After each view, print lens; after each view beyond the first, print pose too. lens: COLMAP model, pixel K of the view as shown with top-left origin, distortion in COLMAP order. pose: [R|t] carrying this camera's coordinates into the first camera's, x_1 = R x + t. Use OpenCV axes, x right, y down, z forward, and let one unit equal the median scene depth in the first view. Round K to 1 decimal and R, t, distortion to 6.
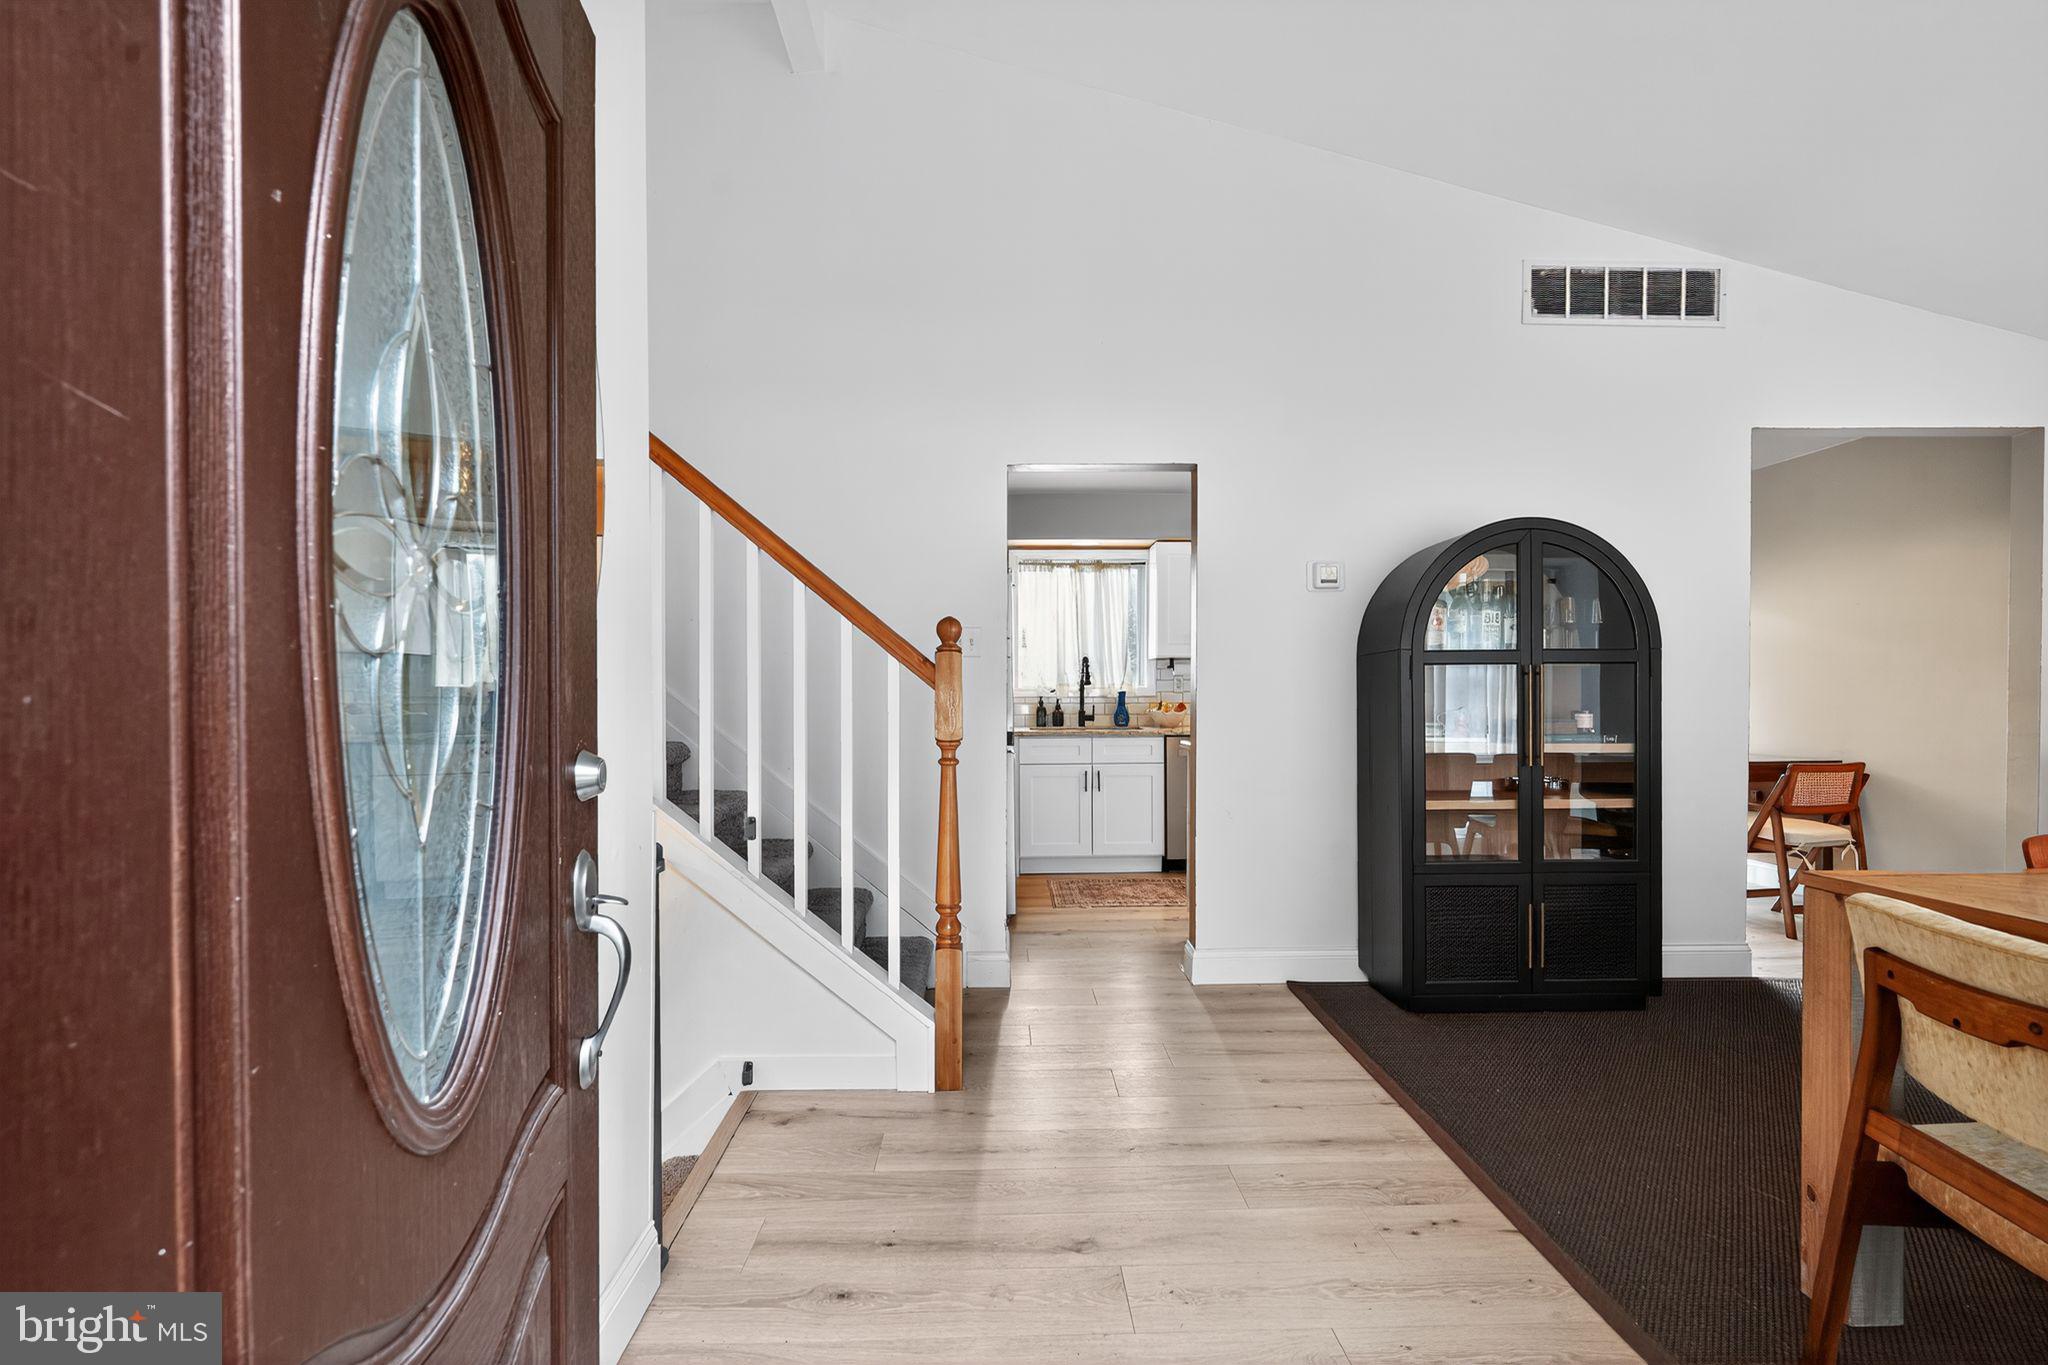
lens RADIAL K [[937.4, 0, 1020.3], [0, 937.4, 692.5], [0, 0, 1]] dist [-0.005558, -0.000452]
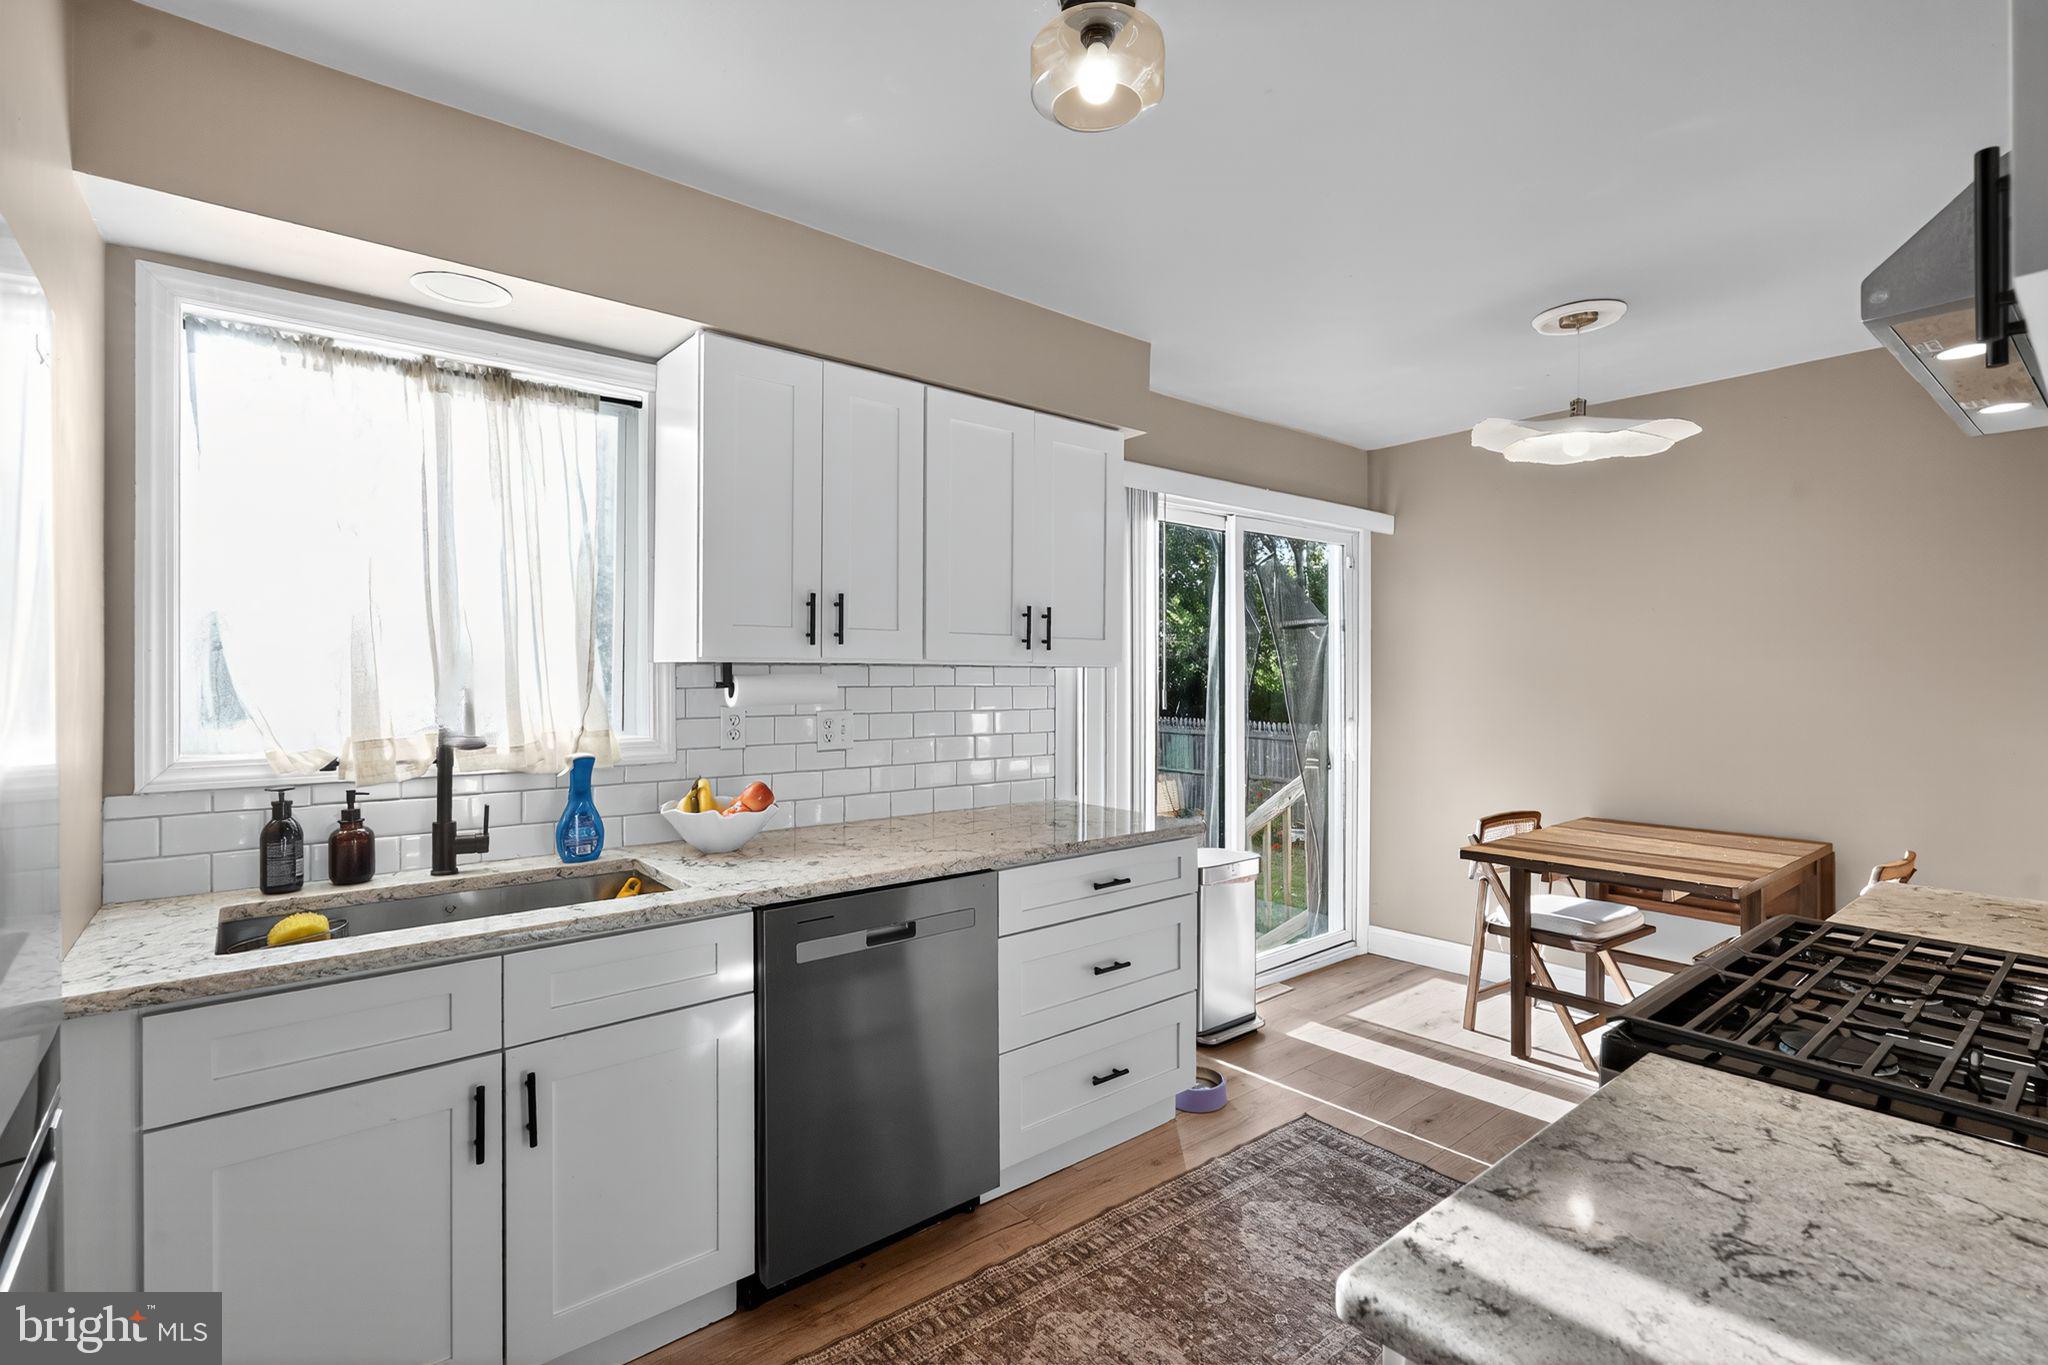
lens RADIAL K [[937.4, 0, 1020.5], [0, 937.4, 682.9], [0, 0, 1]] dist [-0.005558, -0.000452]
pose [[0.791506, 0.001882, 0.611159, 0.026334], [-0.005005, 0.999982, 0.003403, -0.029586], [-0.611141, -0.005752, 0.791501, 0.623421]]
